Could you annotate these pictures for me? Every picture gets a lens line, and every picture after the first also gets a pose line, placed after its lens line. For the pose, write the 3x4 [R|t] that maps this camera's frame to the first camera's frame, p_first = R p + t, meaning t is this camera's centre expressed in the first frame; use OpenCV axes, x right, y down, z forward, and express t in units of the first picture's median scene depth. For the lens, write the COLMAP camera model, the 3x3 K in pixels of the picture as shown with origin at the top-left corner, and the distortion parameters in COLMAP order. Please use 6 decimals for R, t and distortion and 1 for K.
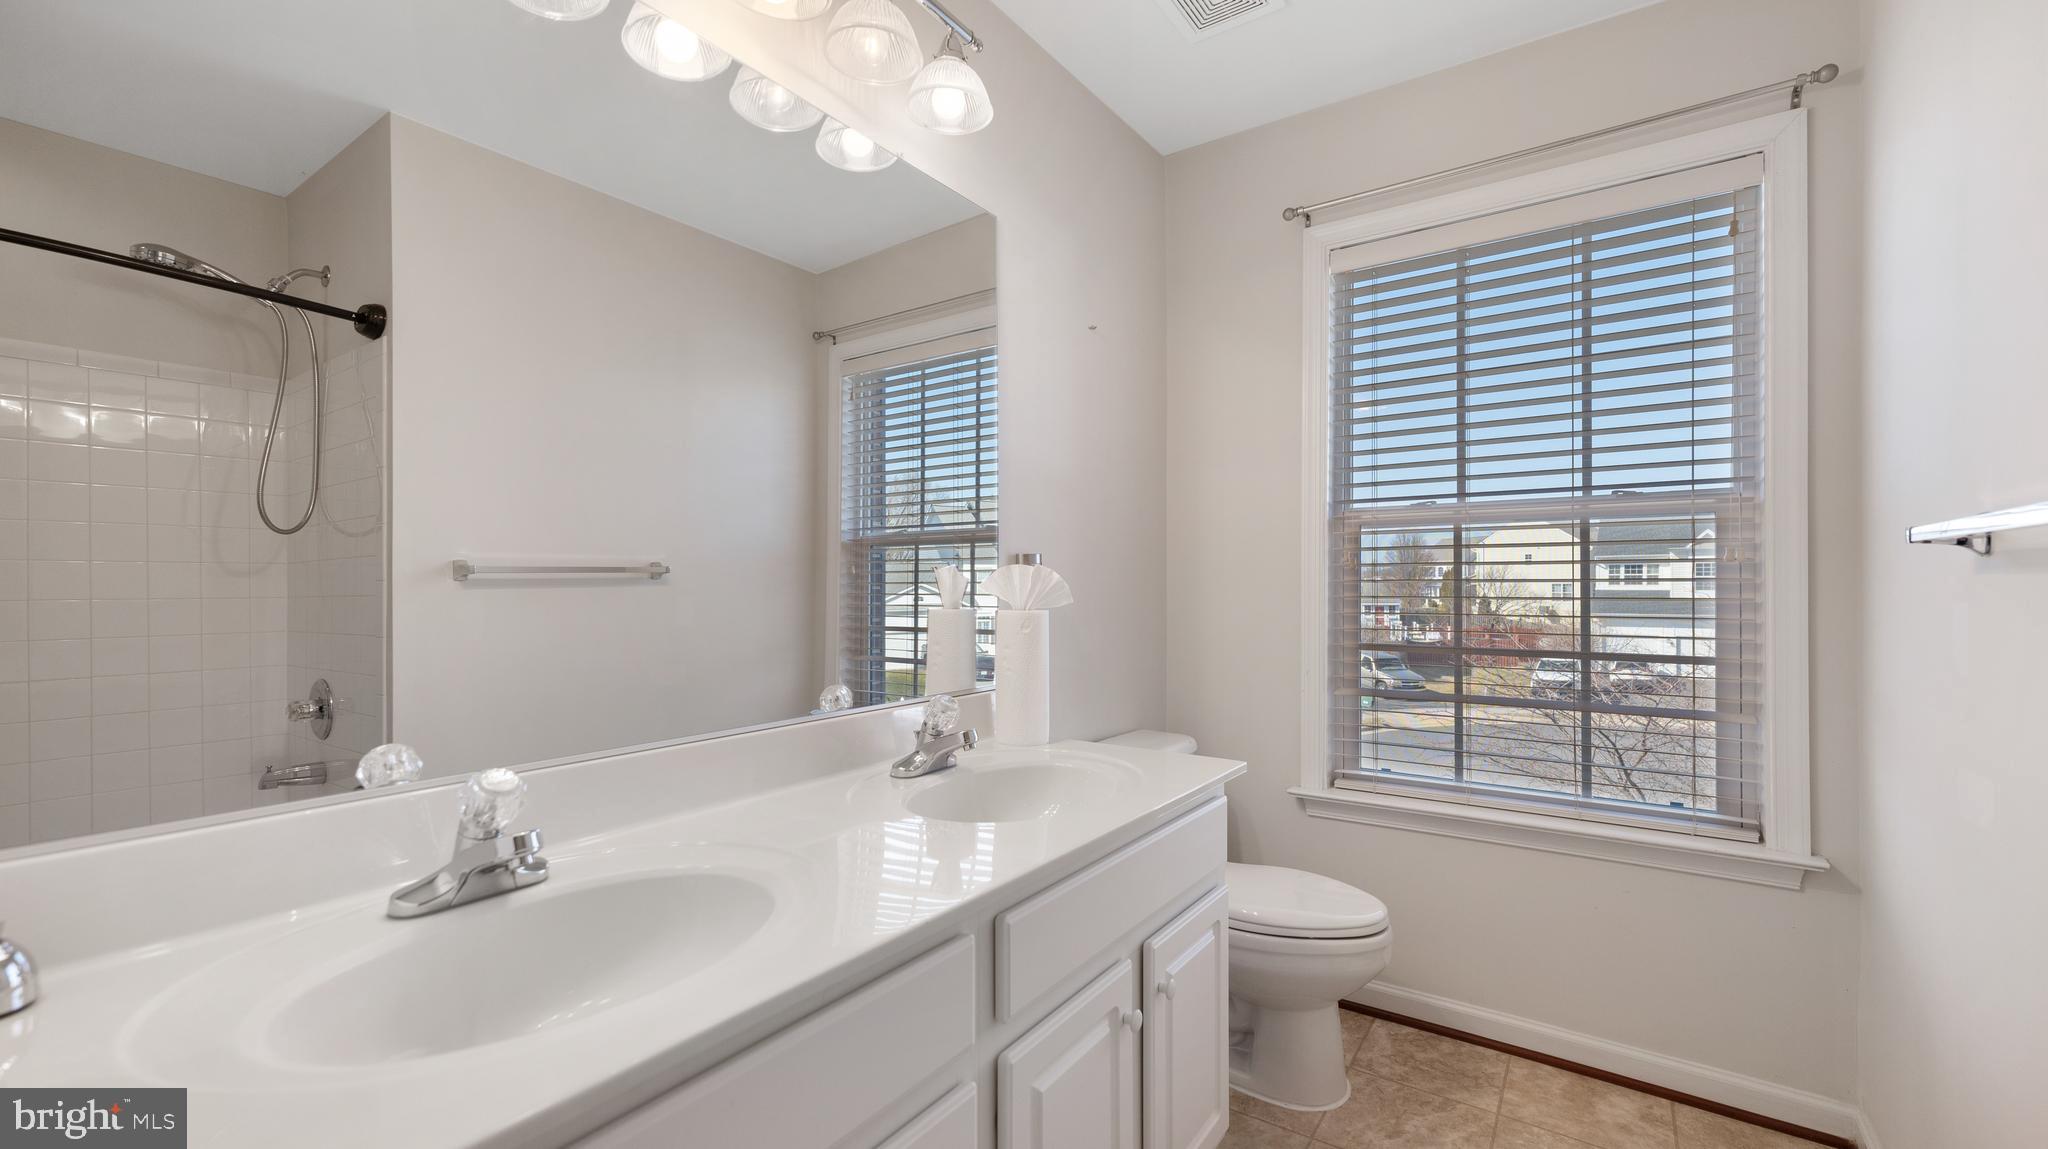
lens RADIAL K [[838.1, 0, 1018.5], [0, 838.1, 578.5], [0, 0, 1]] dist [0.010007, 0.000202]
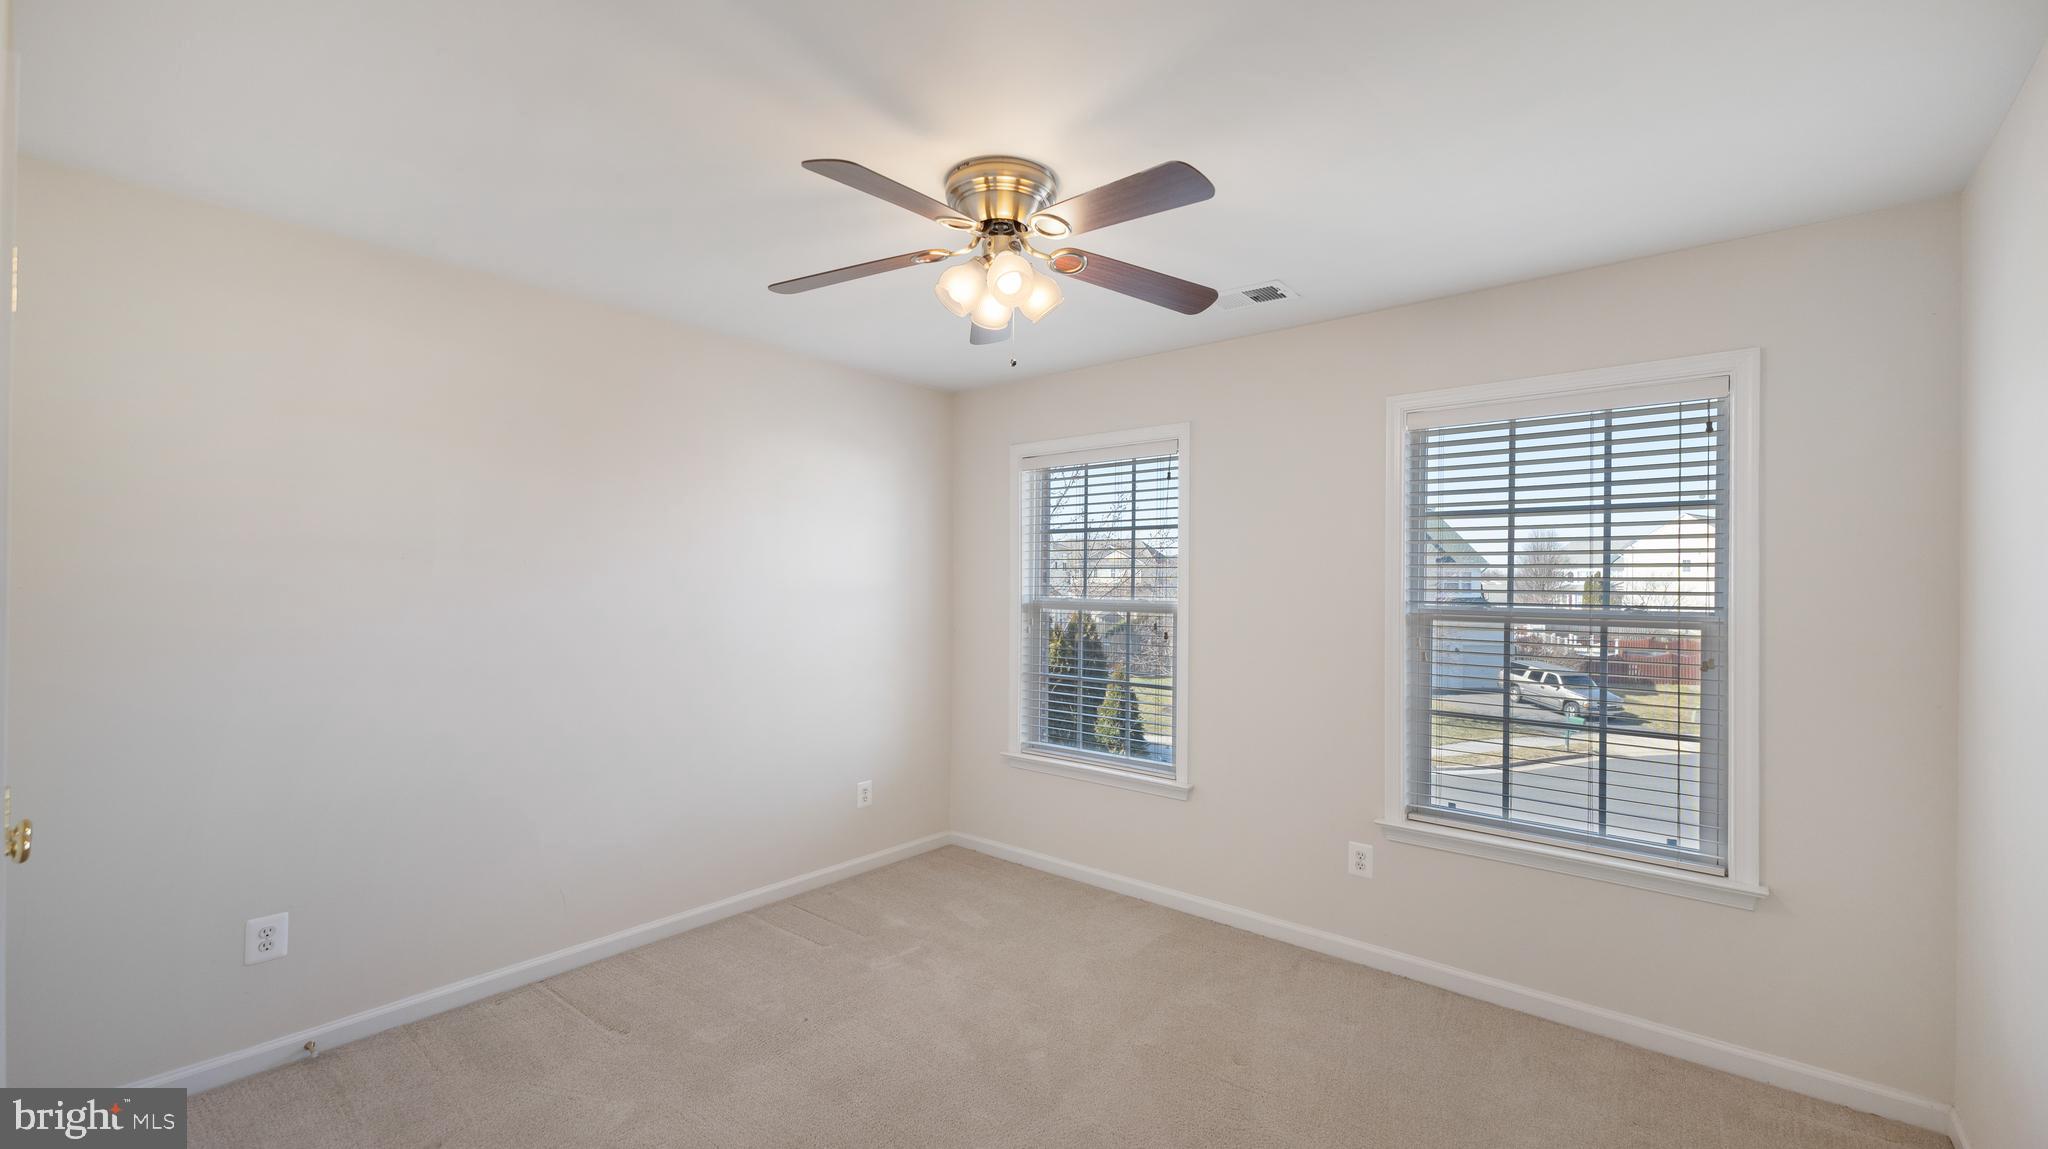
lens RADIAL K [[838.1, 0, 1030.2], [0, 838.1, 579.1], [0, 0, 1]] dist [0.010007, 0.000202]
pose [[0.991934, 0.009089, -0.126428, -0.062453], [-0.008864, 0.999958, 0.002343, -0.138338], [0.126444, -0.001203, 0.991973, -0.431309]]
